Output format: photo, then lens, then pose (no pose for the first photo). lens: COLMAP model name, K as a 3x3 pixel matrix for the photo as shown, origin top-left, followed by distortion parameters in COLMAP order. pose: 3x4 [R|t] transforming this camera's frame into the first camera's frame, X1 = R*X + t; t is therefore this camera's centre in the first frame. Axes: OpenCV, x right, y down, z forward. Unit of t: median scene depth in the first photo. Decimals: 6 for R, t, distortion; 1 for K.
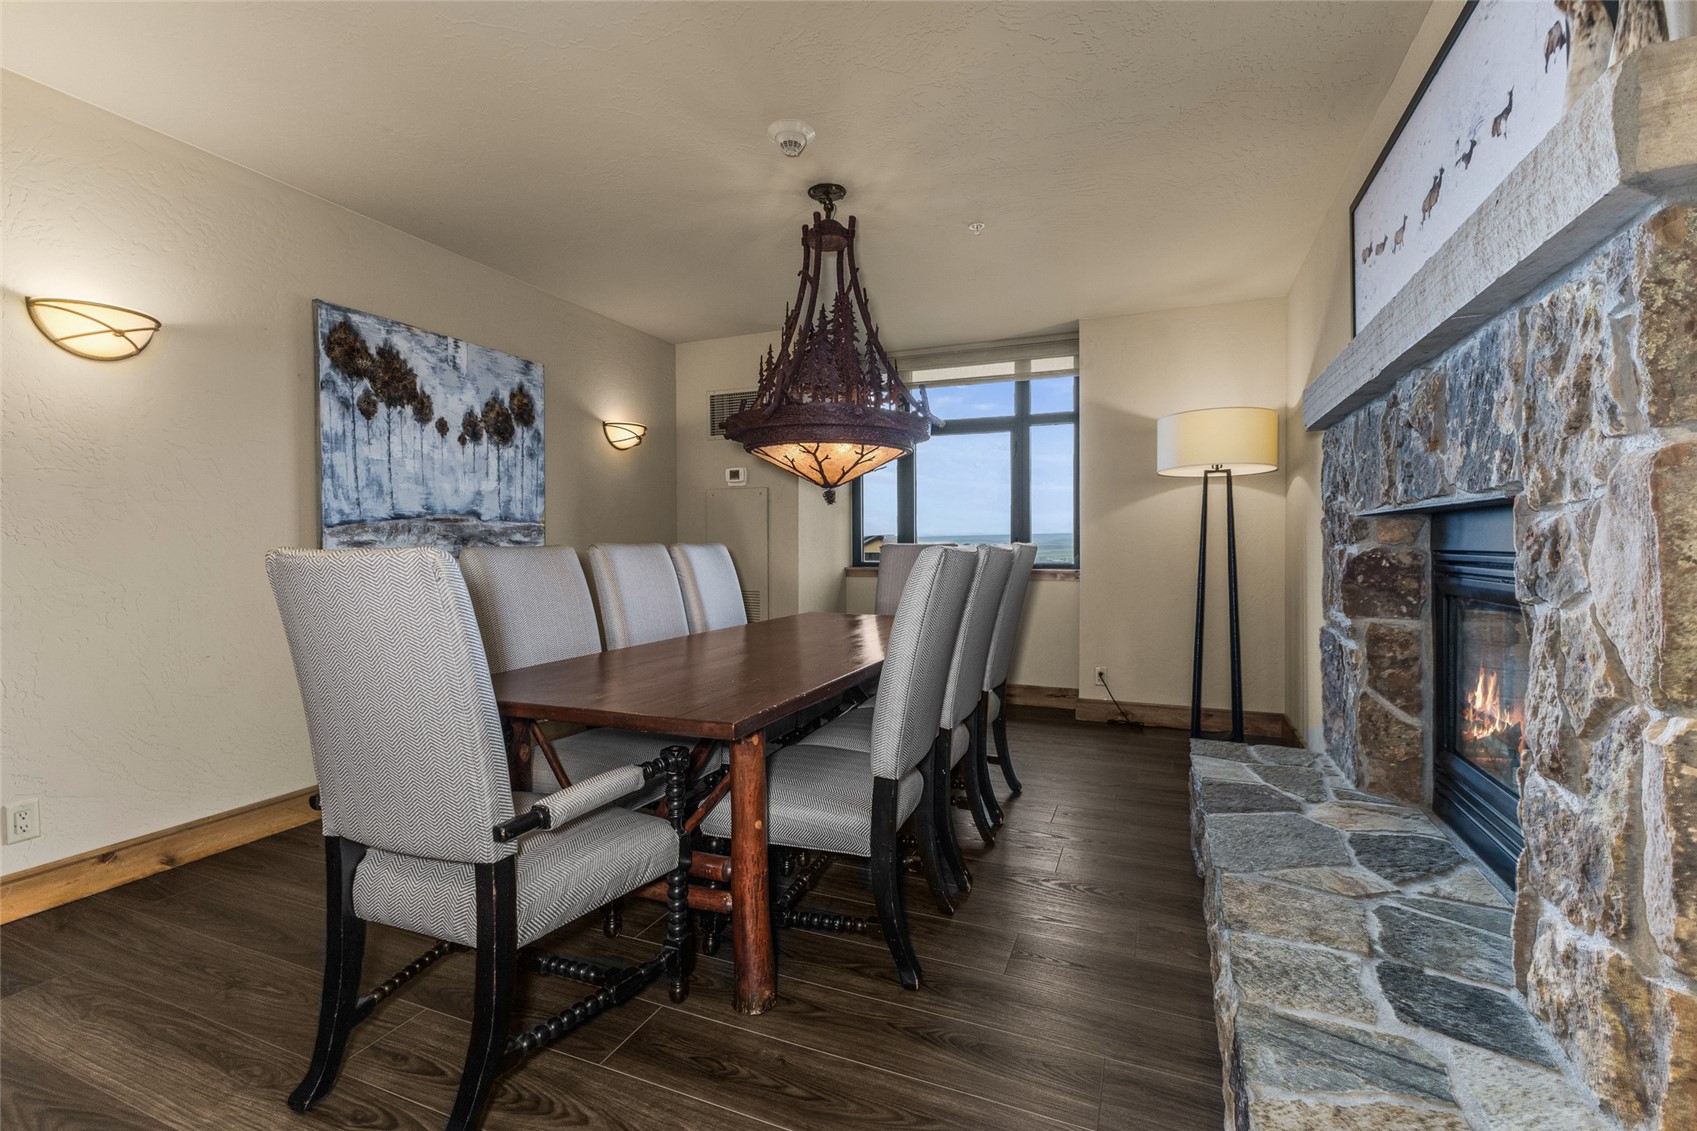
lens RADIAL K [[761.2, 0, 846.0], [0, 761.2, 546.8], [0, 0, 1]] dist [0.026389, -0.000060]
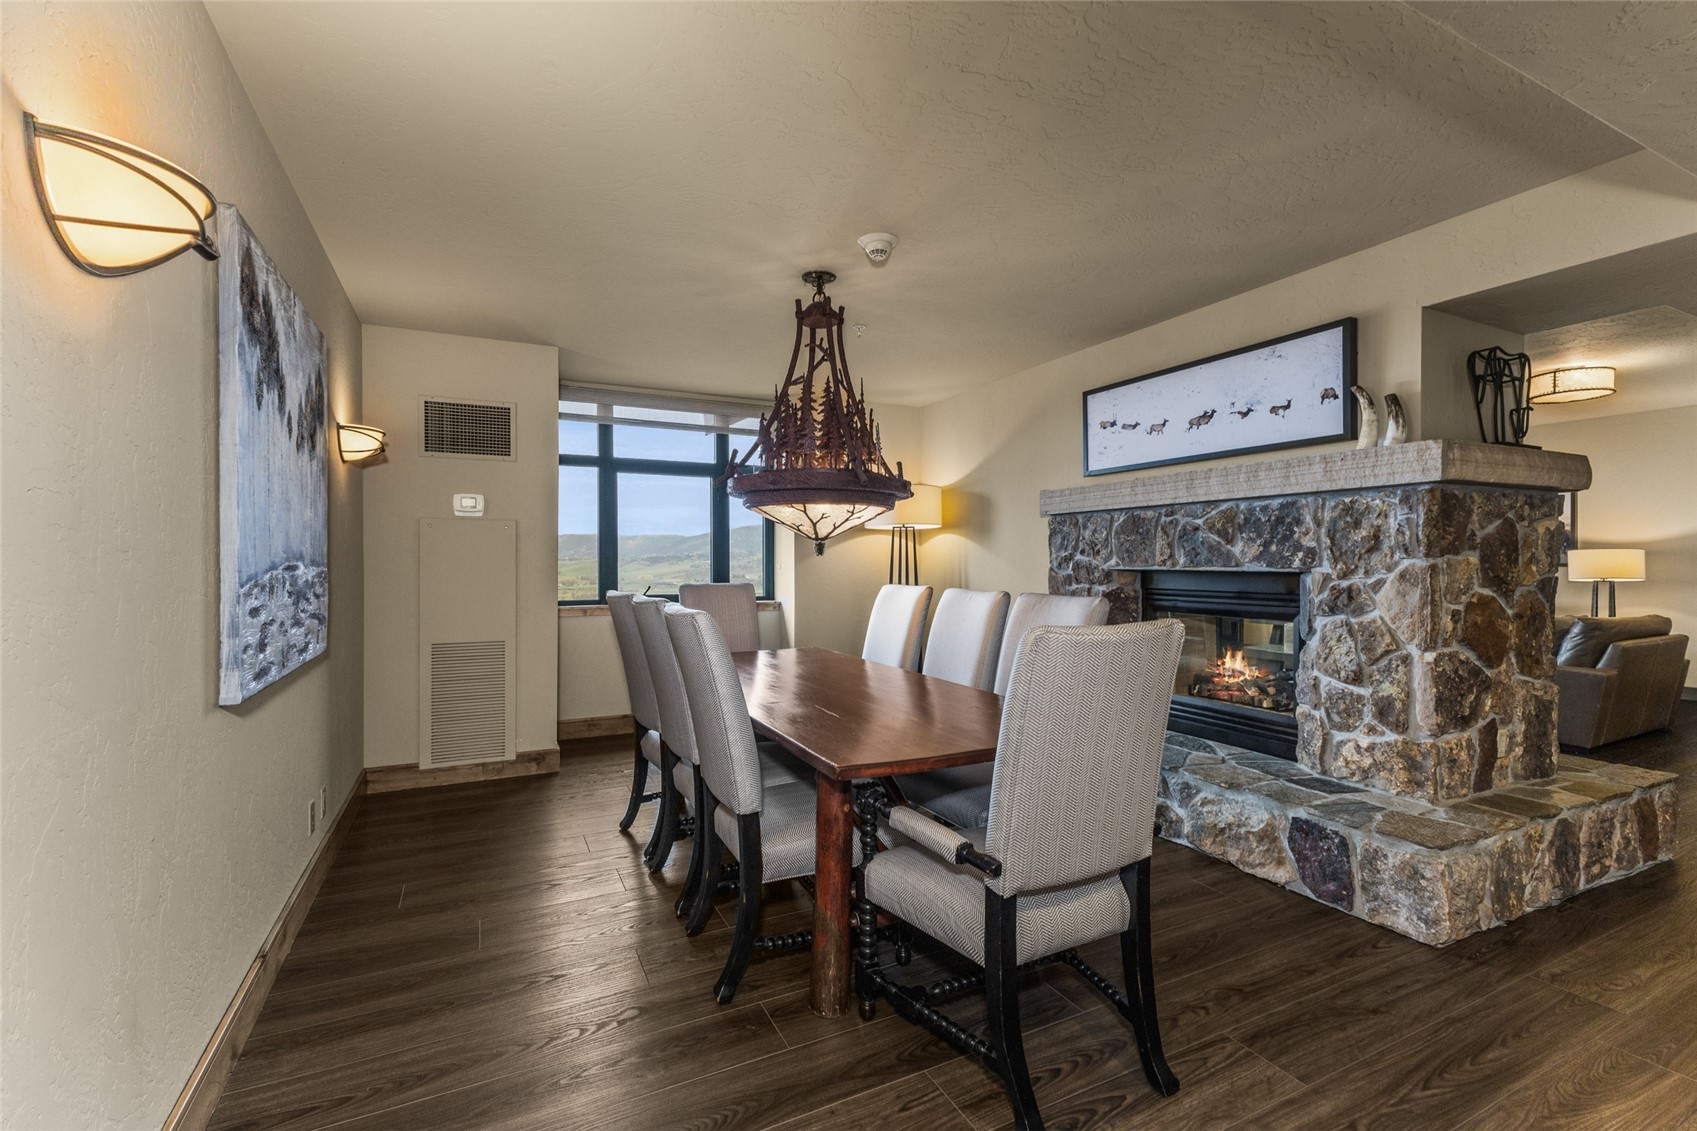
lens RADIAL K [[734.3, 0, 848.5], [0, 734.3, 565.5], [0, 0, 1]] dist [0.018382, -0.000061]
pose [[0.646538, -0.003724, 0.762873, -1.054499], [0.003395, 0.999992, 0.002004, -0.055152], [-0.762874, 0.001294, 0.646545, 0.348211]]
